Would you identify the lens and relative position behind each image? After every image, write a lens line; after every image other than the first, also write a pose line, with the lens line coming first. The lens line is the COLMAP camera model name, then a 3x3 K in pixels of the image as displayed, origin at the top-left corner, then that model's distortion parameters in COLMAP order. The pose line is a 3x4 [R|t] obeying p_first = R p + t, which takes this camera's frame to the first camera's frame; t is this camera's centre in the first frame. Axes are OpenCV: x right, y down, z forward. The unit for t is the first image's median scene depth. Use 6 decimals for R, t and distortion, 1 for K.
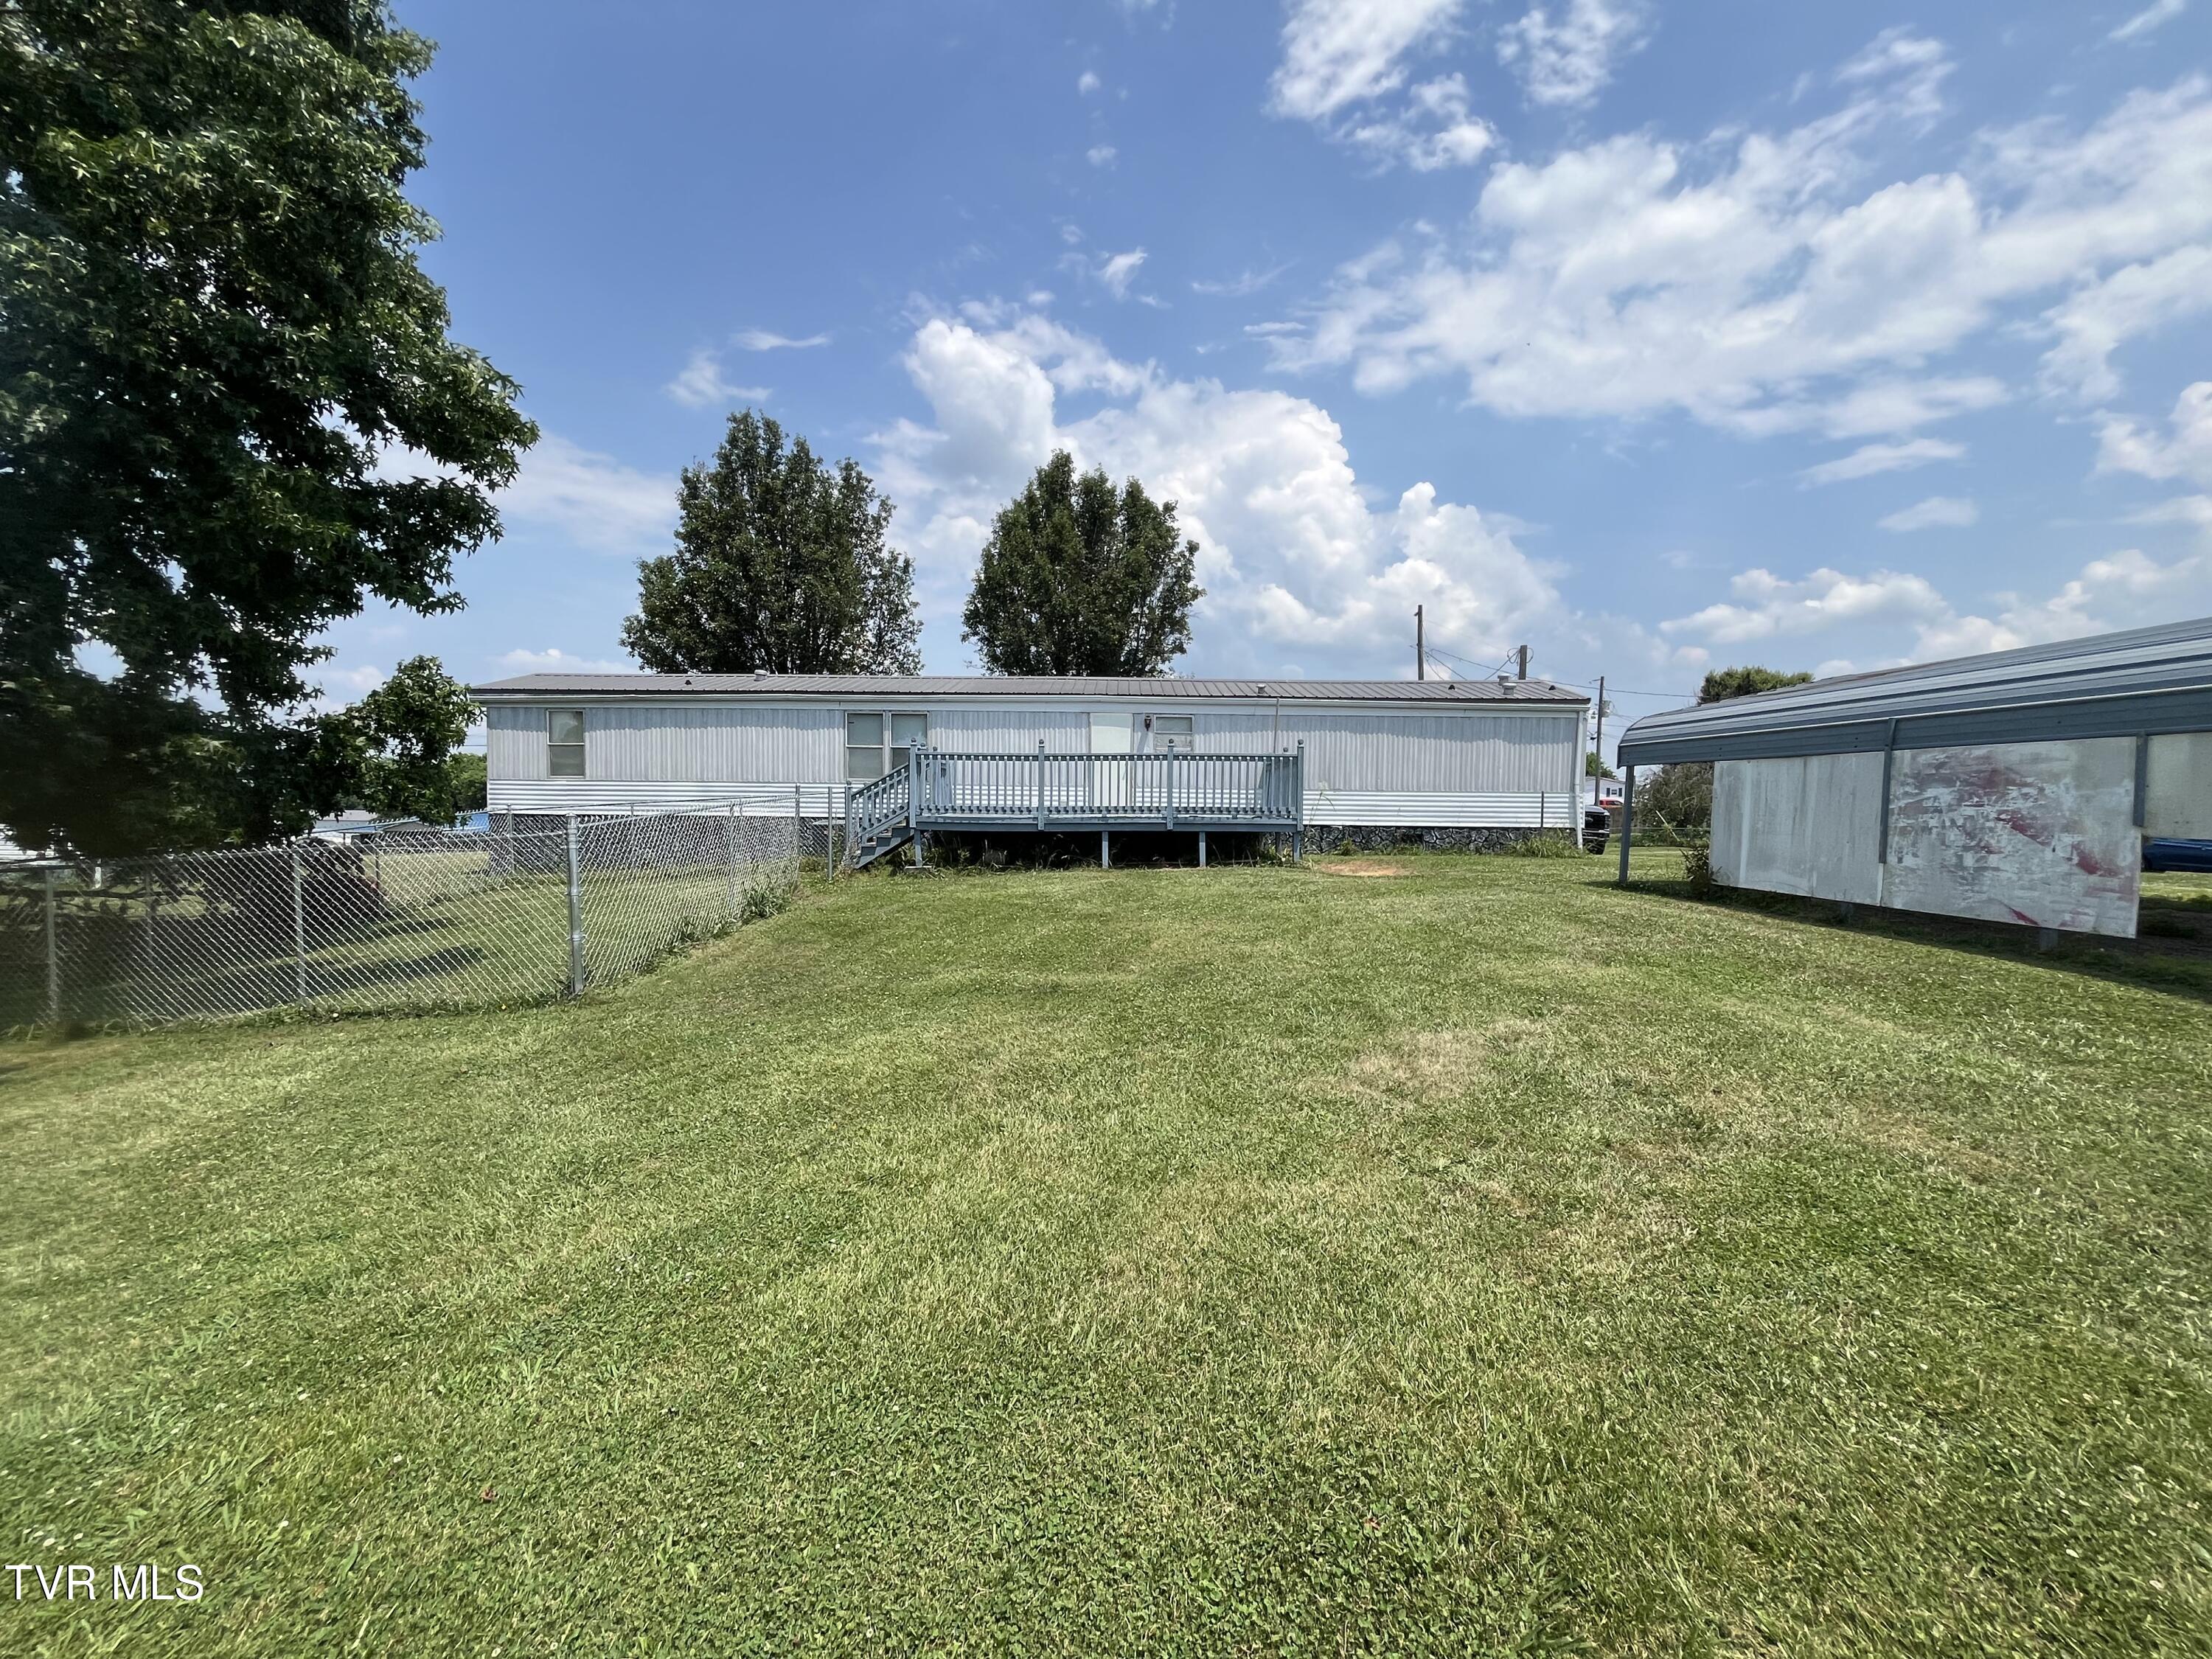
lens RADIAL K [[890.9, 0, 1088.0], [0, 890.9, 848.1], [0, 0, 1]] dist [-0.001160, -0.000038]
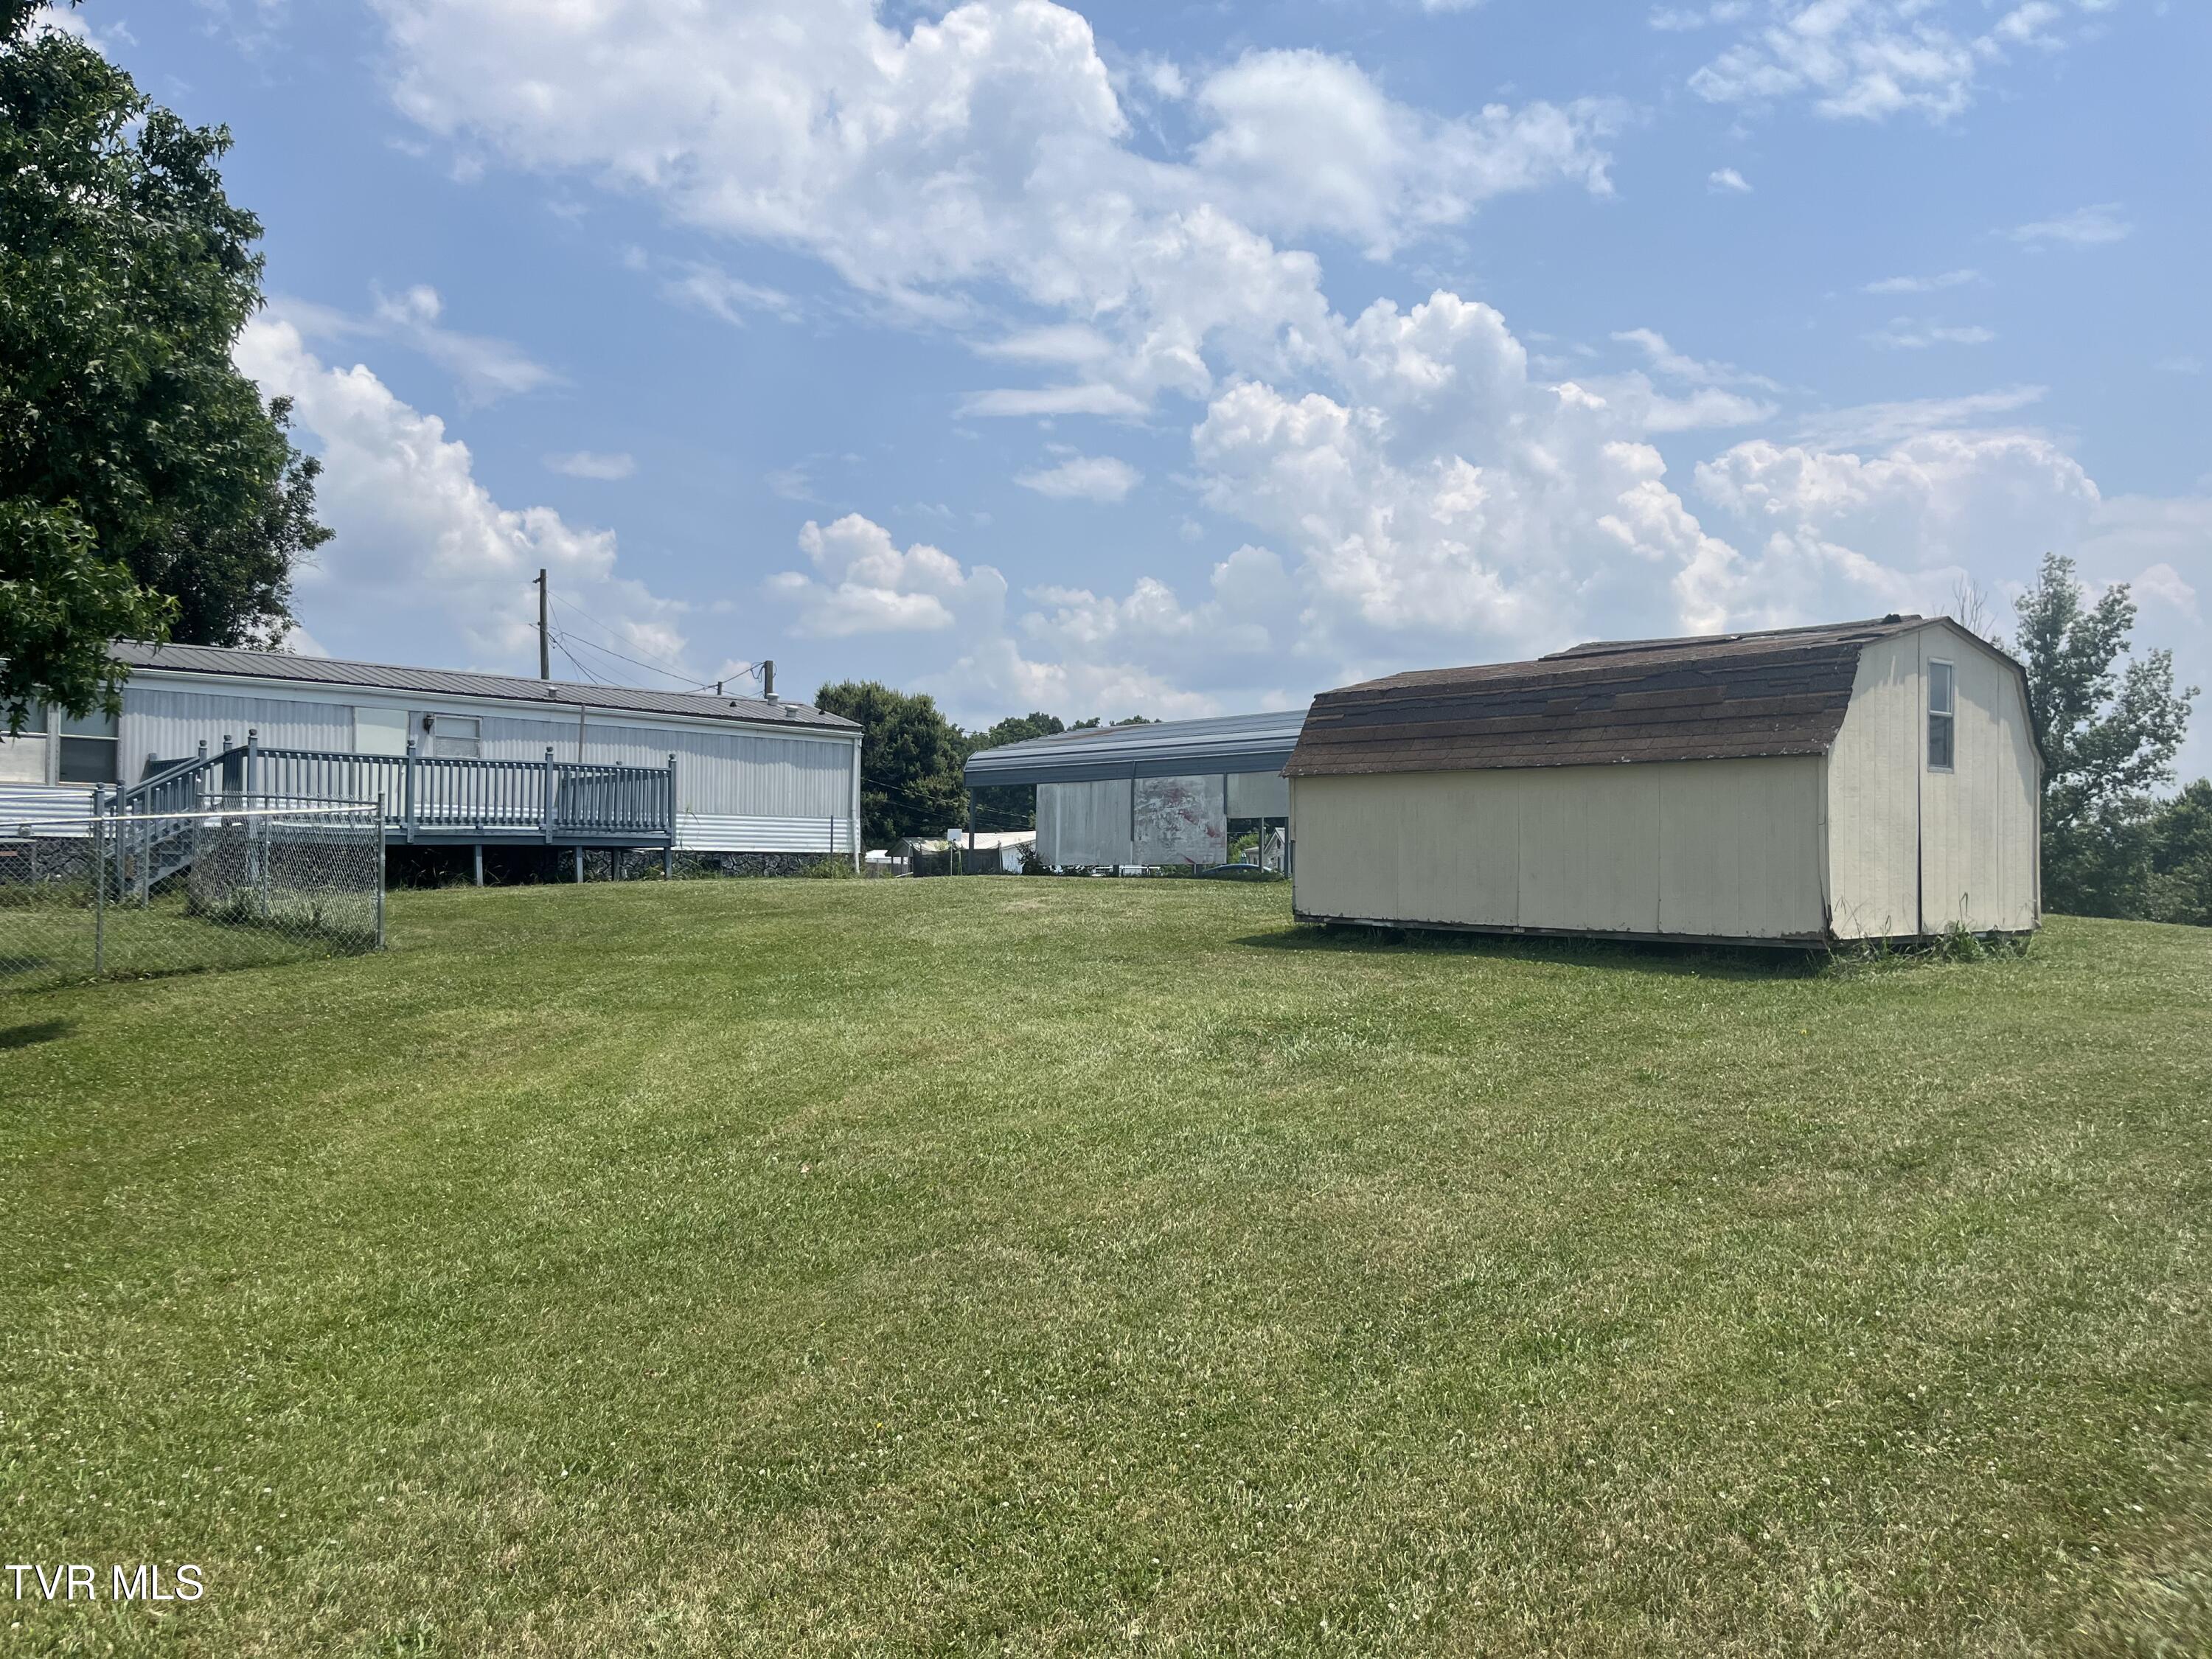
lens RADIAL K [[1677.9, 0, 1106.3], [0, 1677.9, 824.8], [0, 0, 1]] dist [0.024746, -0.006651]
pose [[0.686261, 0.016554, 0.727167, -0.644376], [0.043010, 0.997068, -0.063289, 0.078849], [-0.726082, 0.074709, 0.683537, -0.512754]]
